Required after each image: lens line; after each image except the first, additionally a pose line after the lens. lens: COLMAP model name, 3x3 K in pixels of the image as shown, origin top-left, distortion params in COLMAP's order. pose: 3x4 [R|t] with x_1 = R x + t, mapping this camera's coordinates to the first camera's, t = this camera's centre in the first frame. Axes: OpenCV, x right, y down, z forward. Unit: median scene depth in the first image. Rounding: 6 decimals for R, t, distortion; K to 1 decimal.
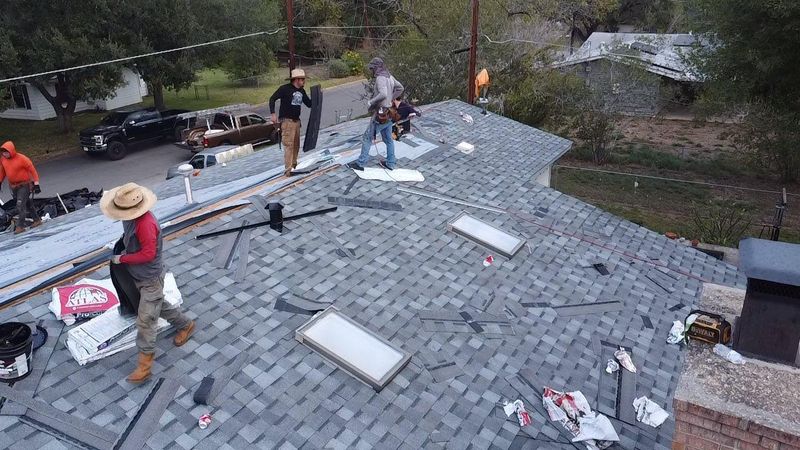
lens RADIAL K [[602.5, 0, 400.0], [0, 602.5, 225.0], [0, 0, 1]] dist [0.004206, 0.000433]
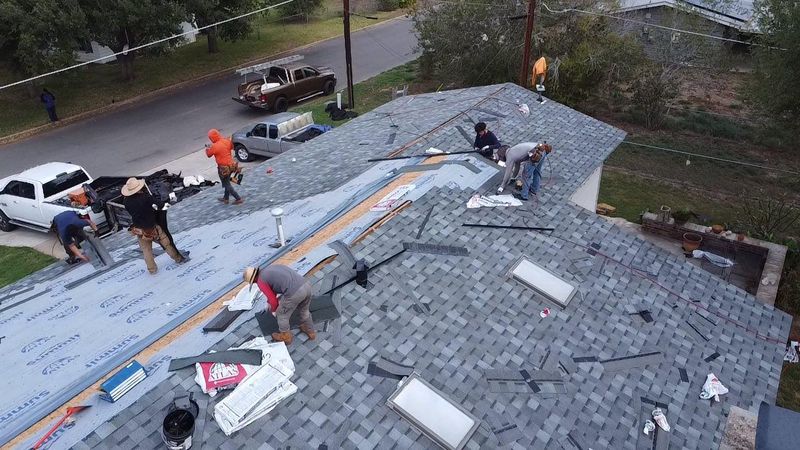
lens RADIAL K [[602.5, 0, 400.0], [0, 602.5, 225.0], [0, 0, 1]] dist [0.004206, 0.000433]
pose [[0.997574, 0.025926, -0.064609, -0.060301], [-0.016496, 0.989667, 0.142432, -0.274730], [0.067634, -0.141021, 0.987694, -0.126226]]
